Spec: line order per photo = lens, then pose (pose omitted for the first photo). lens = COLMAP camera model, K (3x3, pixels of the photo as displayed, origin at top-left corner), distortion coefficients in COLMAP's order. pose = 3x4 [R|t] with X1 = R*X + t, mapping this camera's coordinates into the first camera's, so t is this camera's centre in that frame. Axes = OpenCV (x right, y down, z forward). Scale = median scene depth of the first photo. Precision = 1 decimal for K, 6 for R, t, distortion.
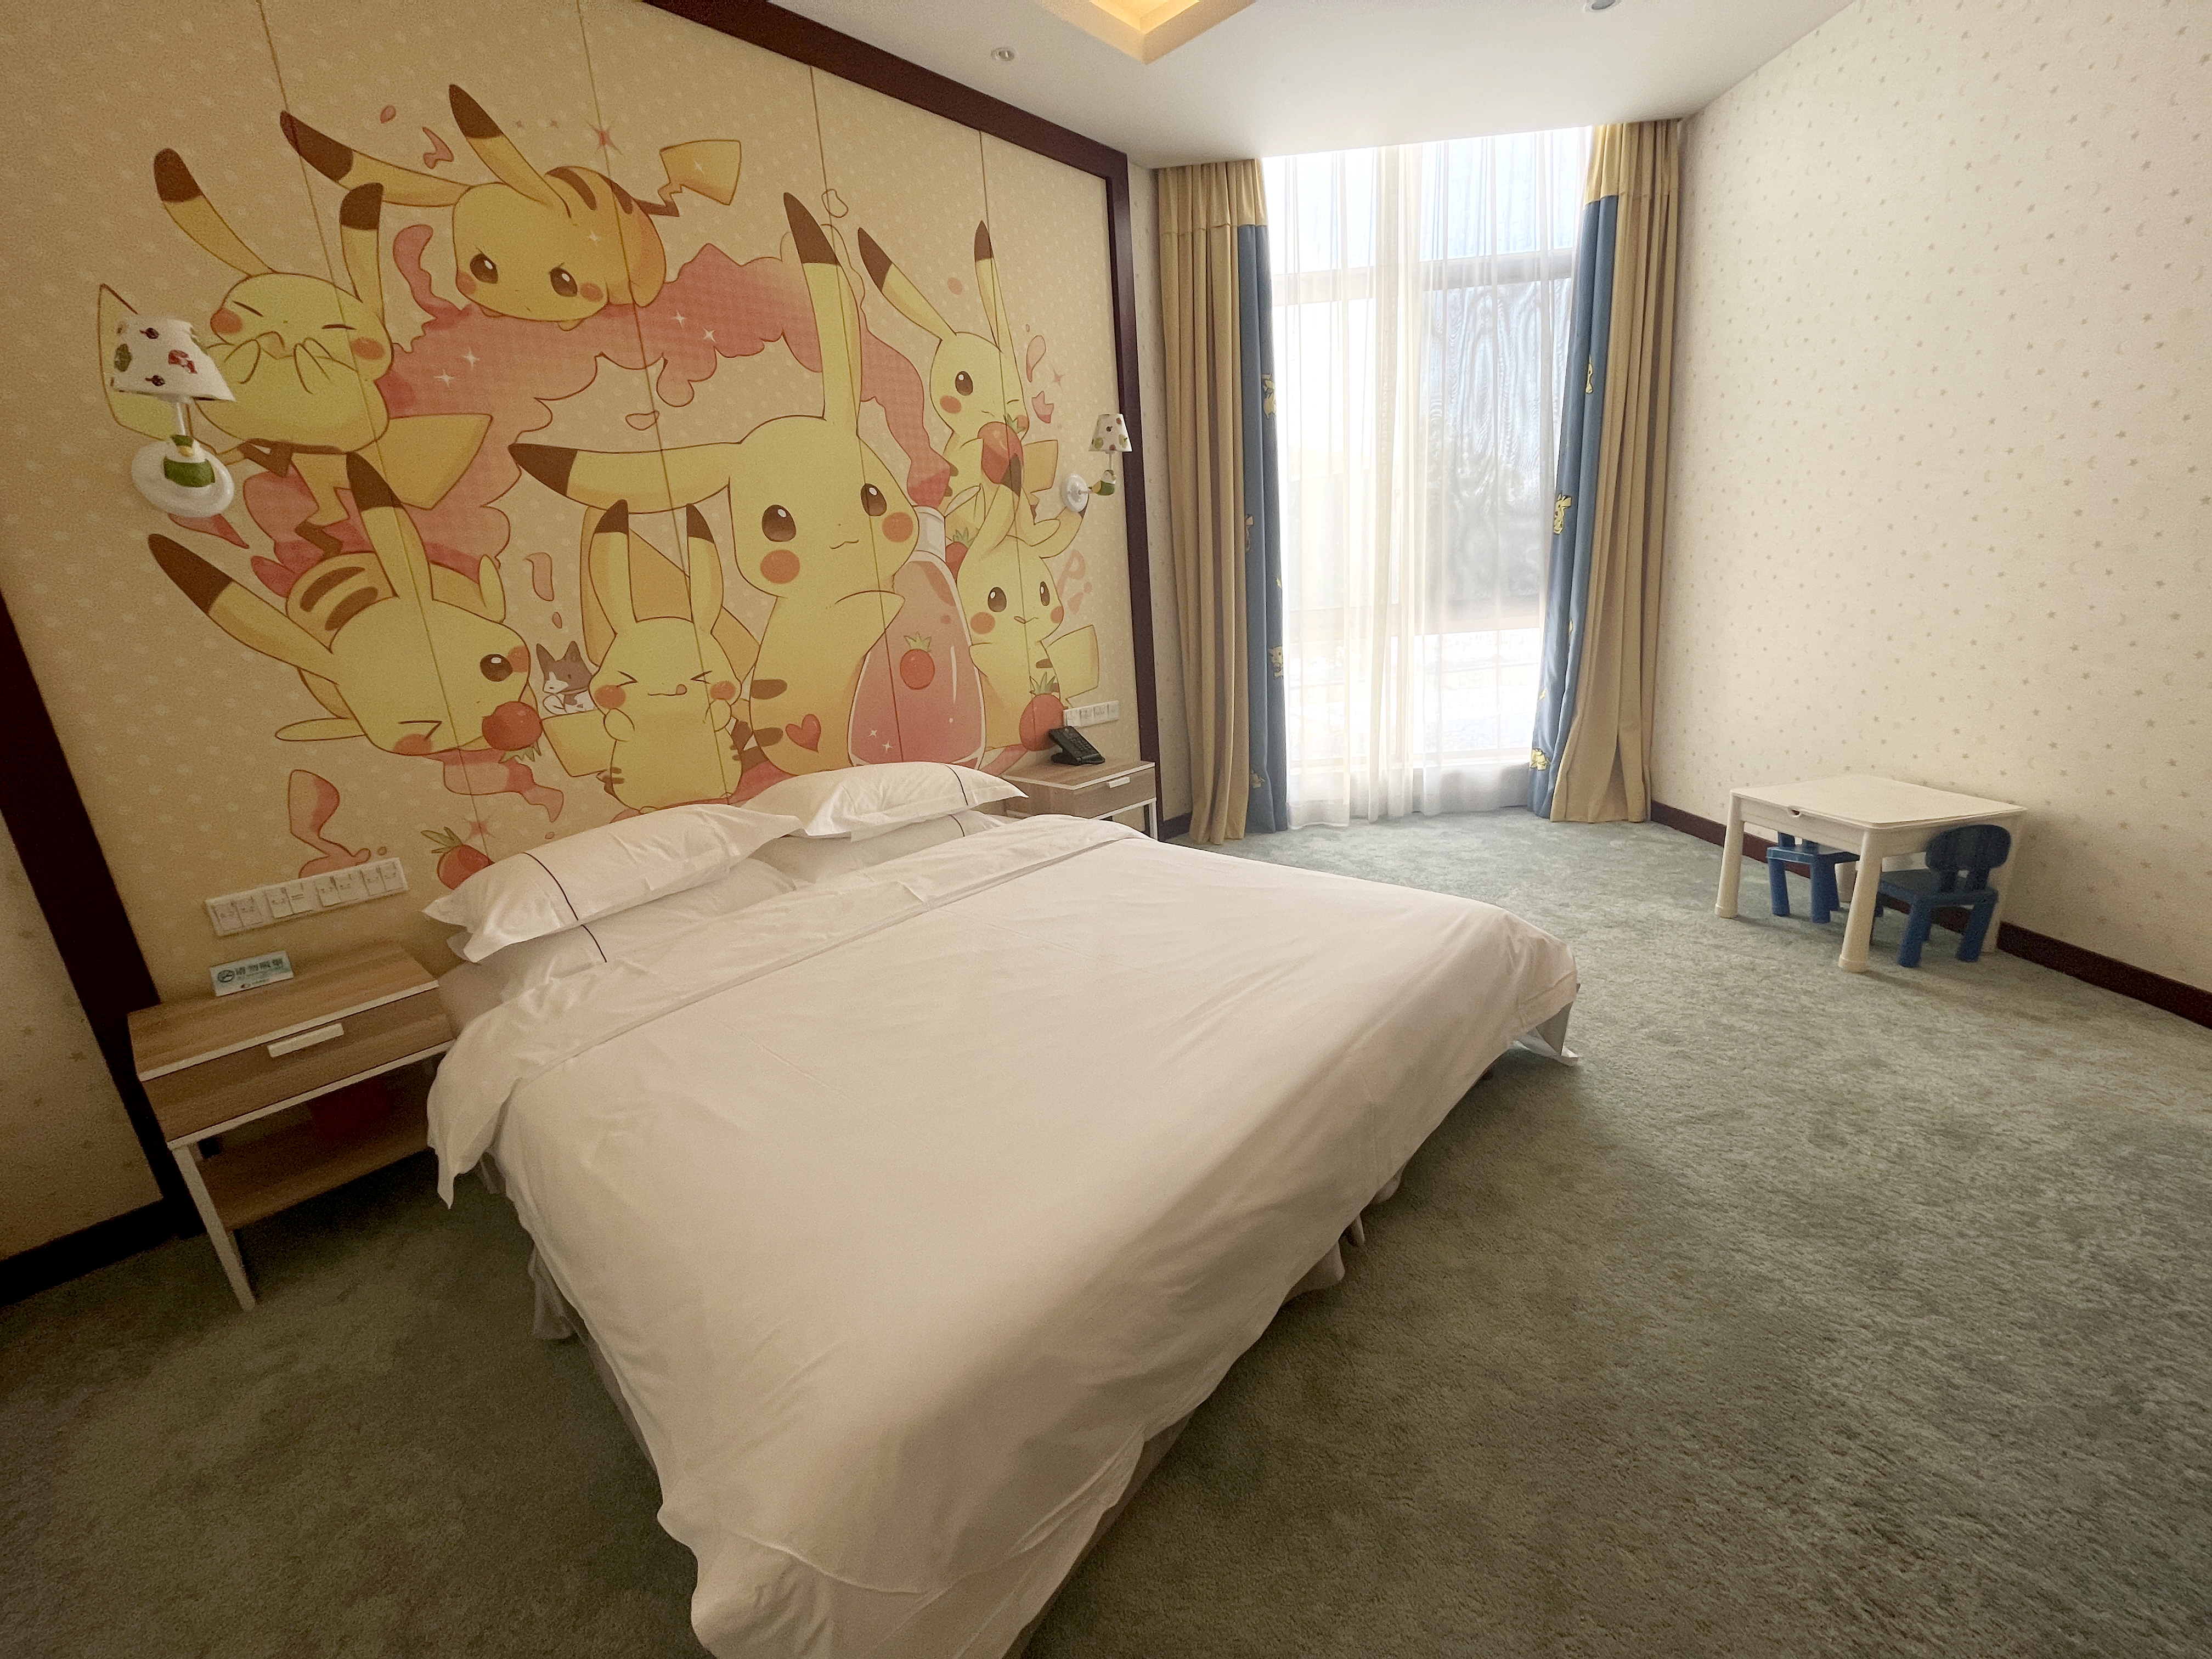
lens RADIAL K [[893.1, 0, 1109.4], [0, 893.1, 836.3], [0, 0, 1]] dist [-0.001774, 0.000729]
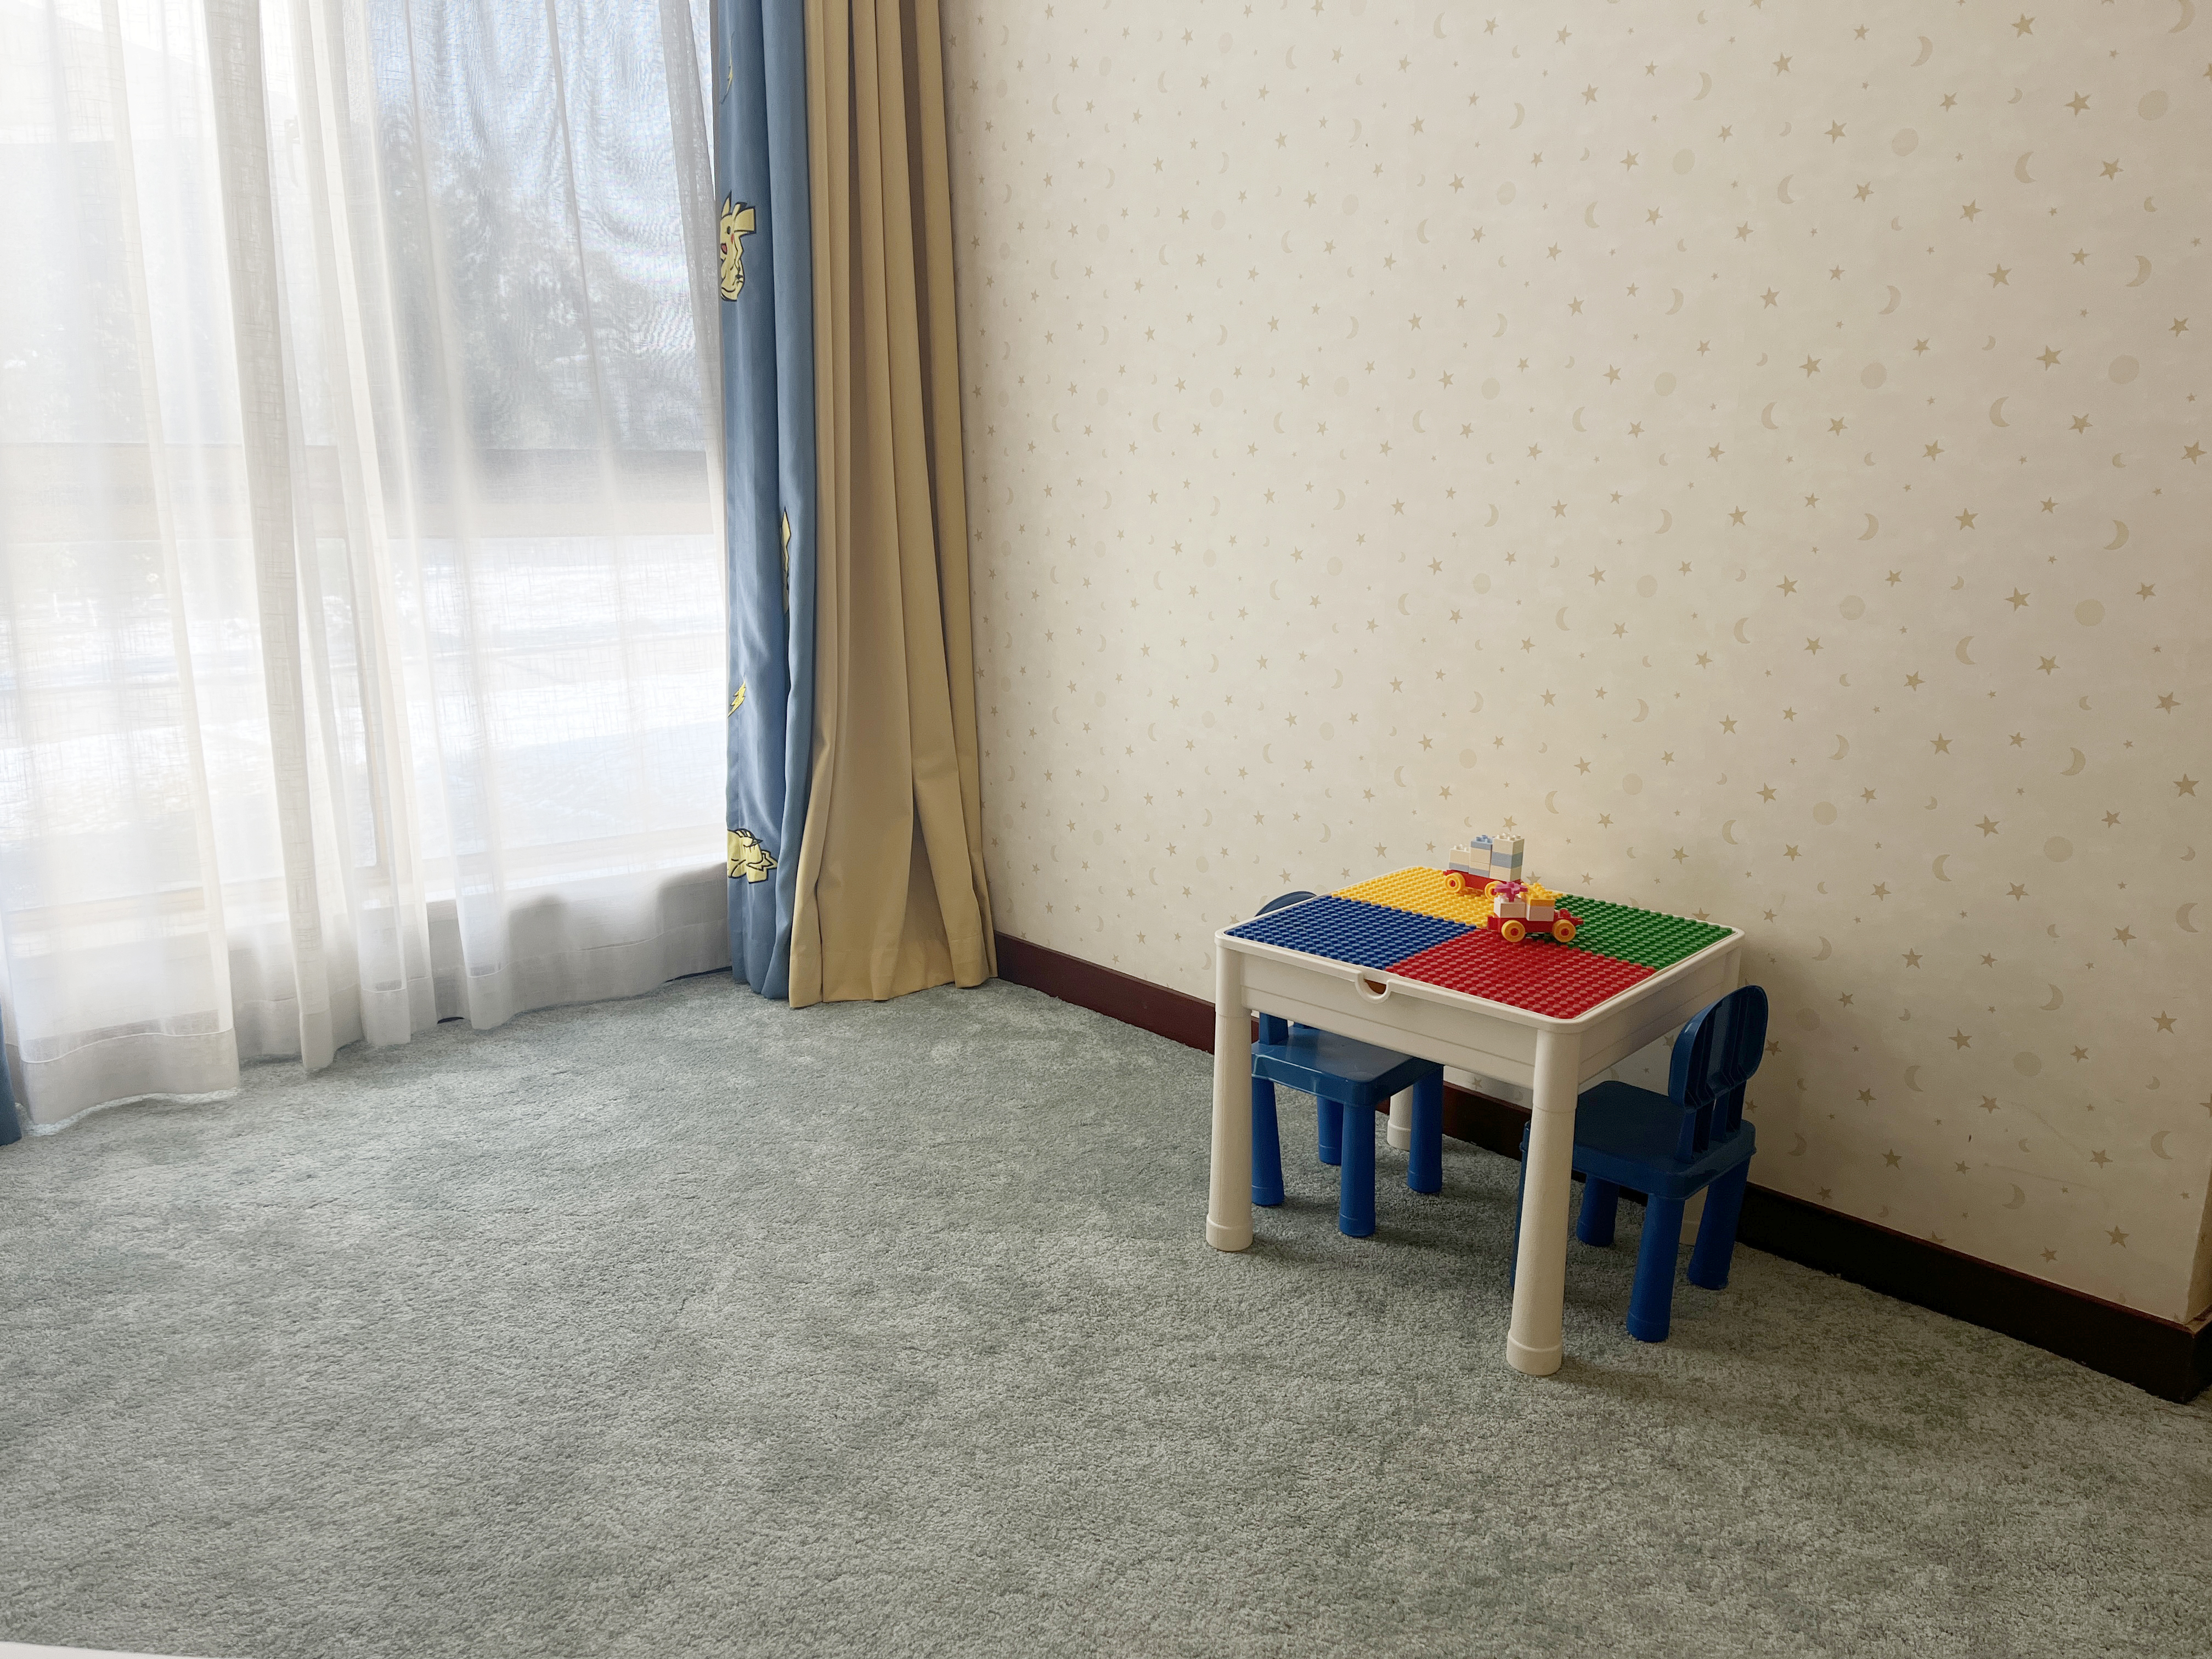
lens RADIAL K [[1704.7, 0, 1130.3], [0, 1704.7, 832.7], [0, 0, 1]] dist [0.044894, -0.010283]
pose [[0.779012, -0.065759, 0.623551, 0.146597], [0.111519, 0.993160, -0.034585, -0.054225], [-0.617011, 0.096480, 0.781018, 0.313633]]
